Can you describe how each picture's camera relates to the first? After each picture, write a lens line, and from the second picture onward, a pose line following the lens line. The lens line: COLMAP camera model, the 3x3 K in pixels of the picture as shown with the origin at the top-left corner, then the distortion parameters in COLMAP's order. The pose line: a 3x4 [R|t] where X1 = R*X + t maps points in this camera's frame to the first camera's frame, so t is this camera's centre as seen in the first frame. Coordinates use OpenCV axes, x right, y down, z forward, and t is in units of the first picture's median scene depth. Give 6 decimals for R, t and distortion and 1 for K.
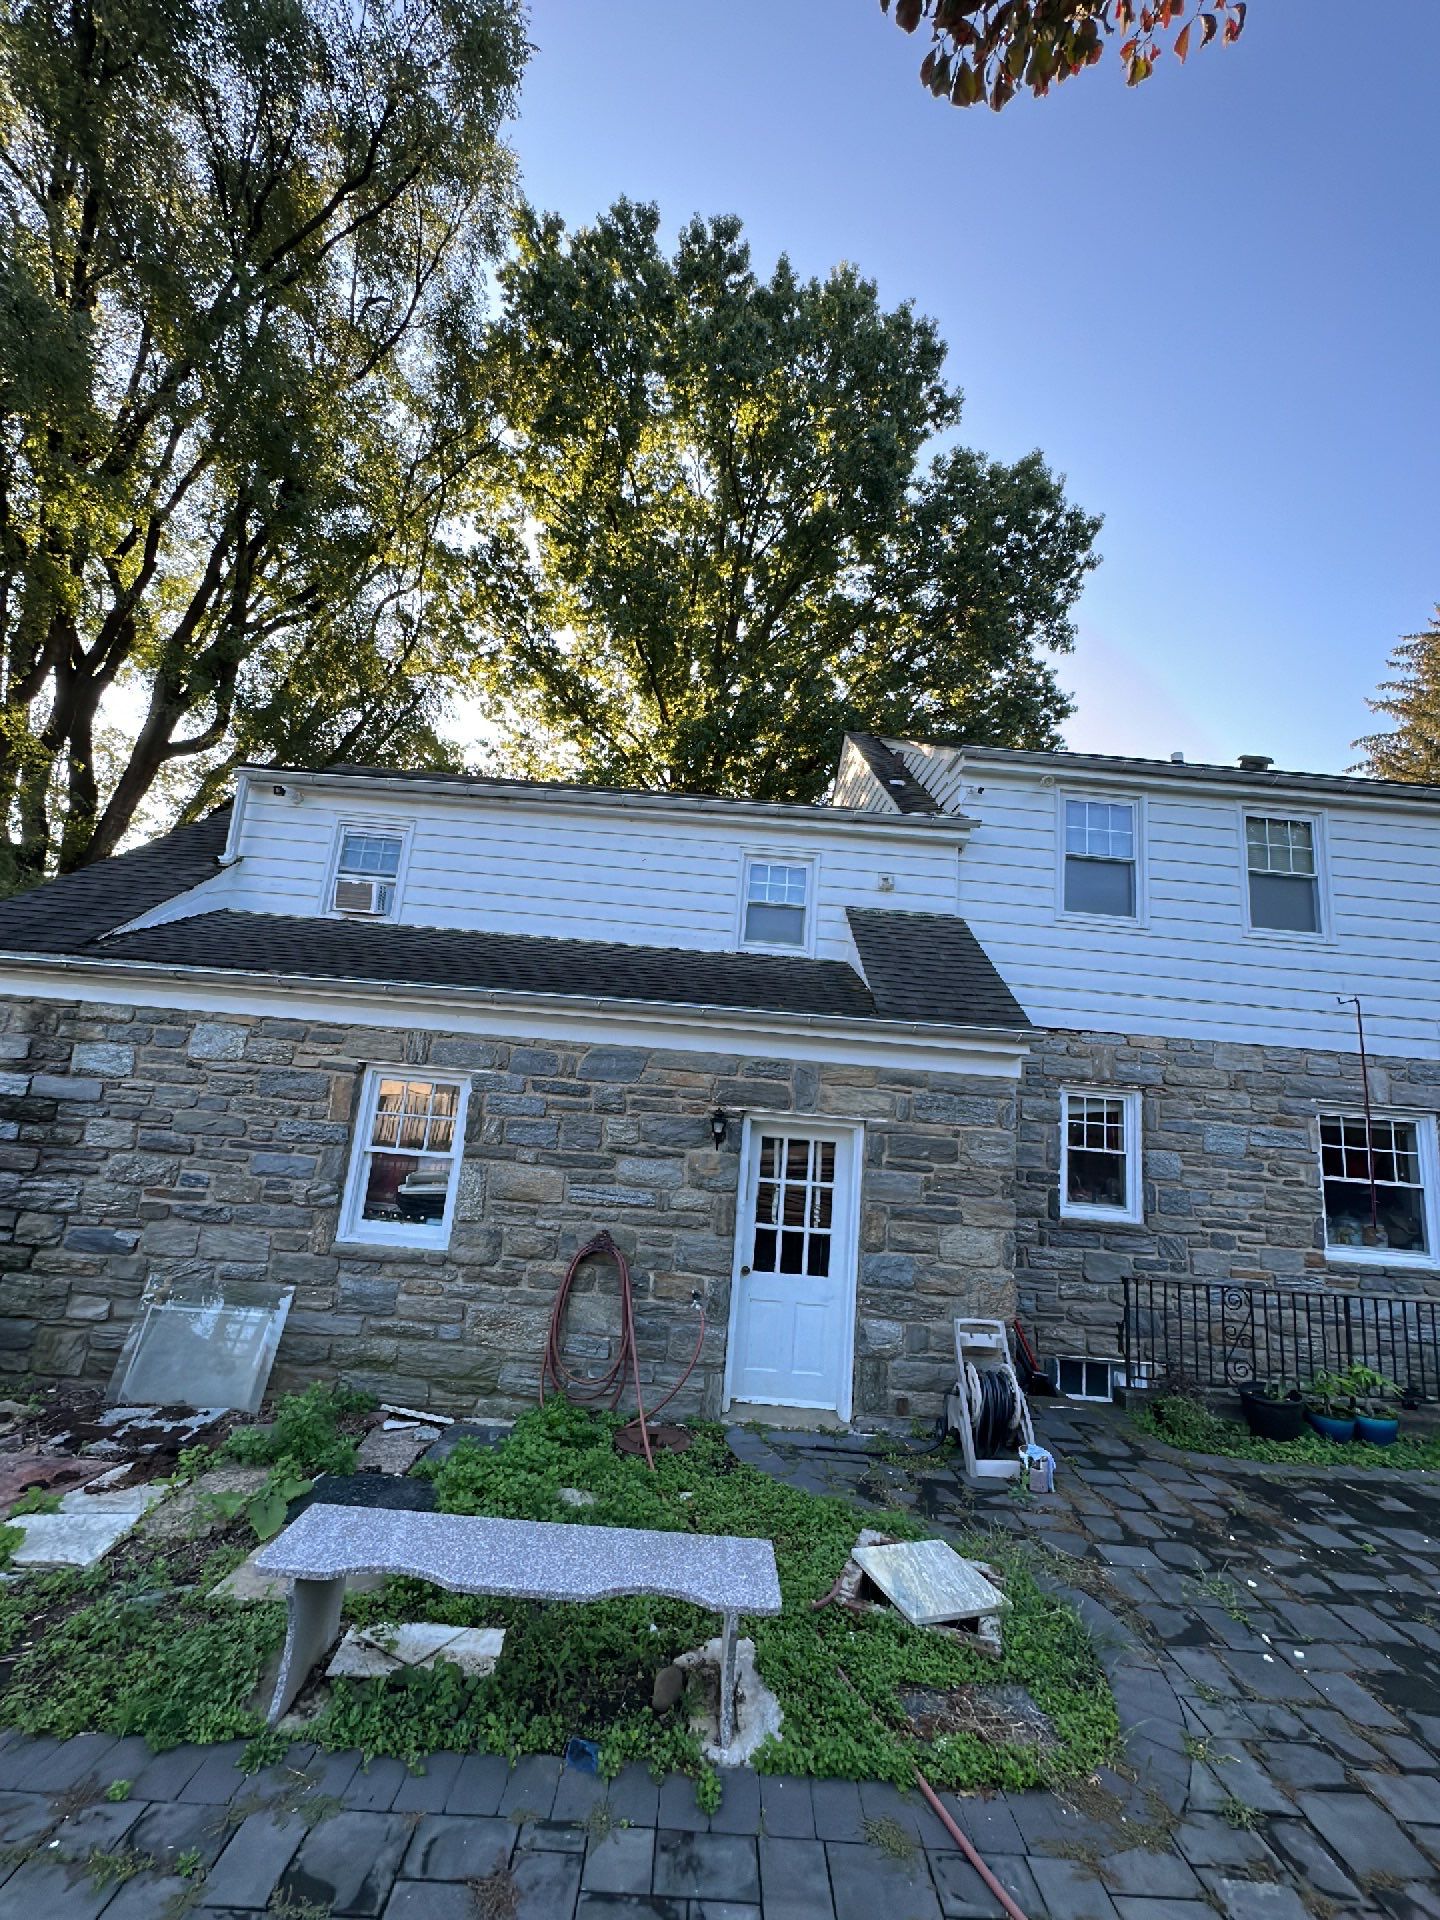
lens RADIAL K [[769.3, 0, 718.6], [0, 769.3, 962.3], [0, 0, 1]] dist [-0.002710, -0.000807]
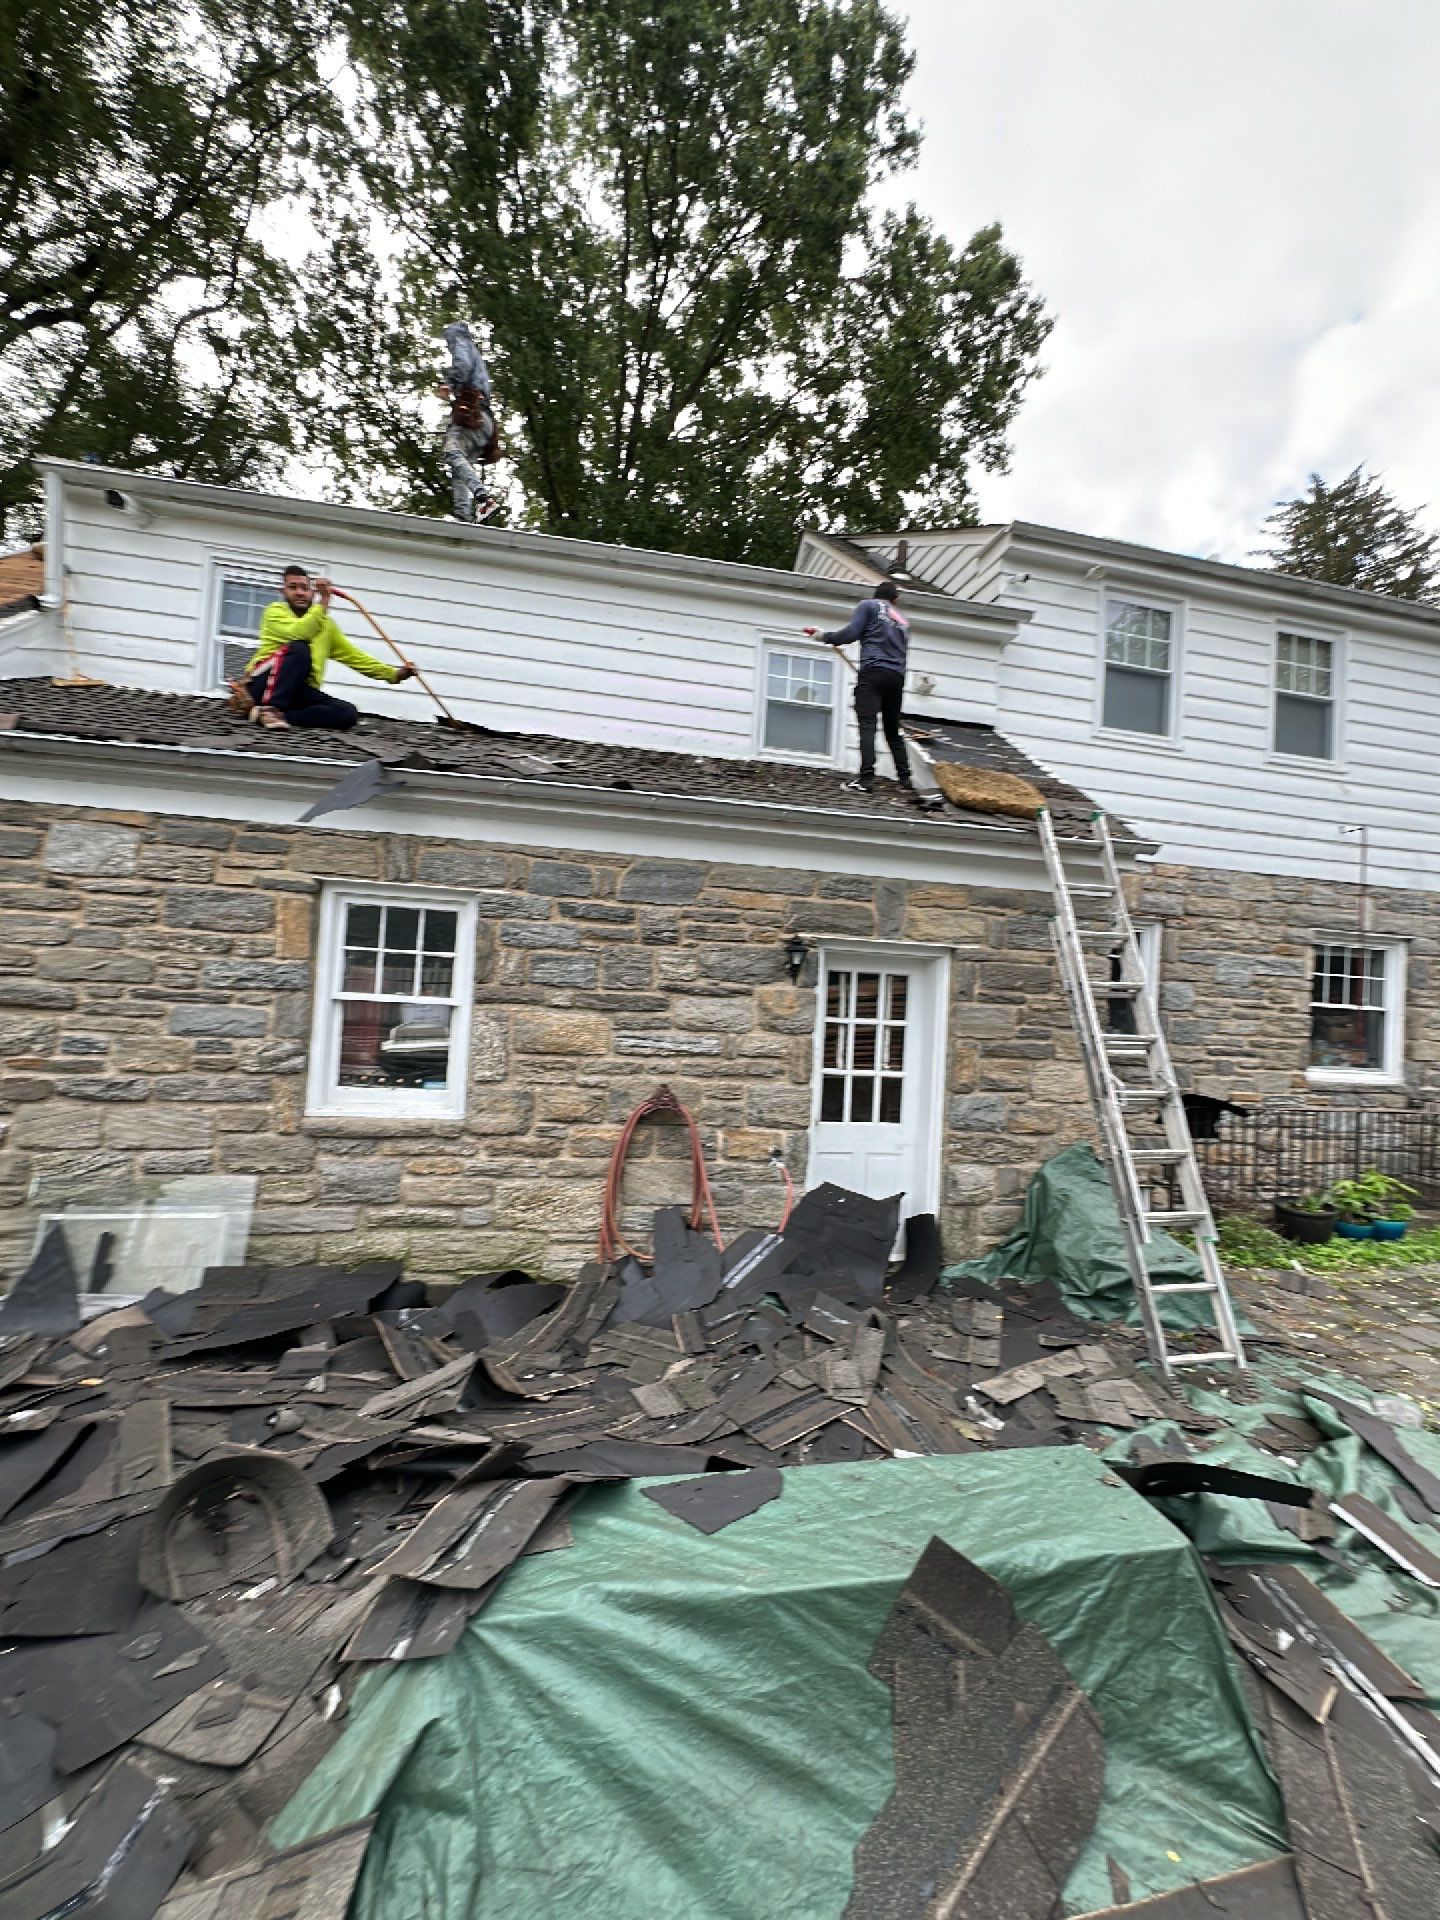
lens RADIAL K [[769.3, 0, 720.8], [0, 769.3, 954.0], [0, 0, 1]] dist [-0.002710, -0.000807]
pose [[0.982323, -0.017497, 0.186373, -0.225712], [-0.013278, 0.986602, 0.162607, 0.075390], [-0.186721, -0.162207, 0.968929, 0.211777]]
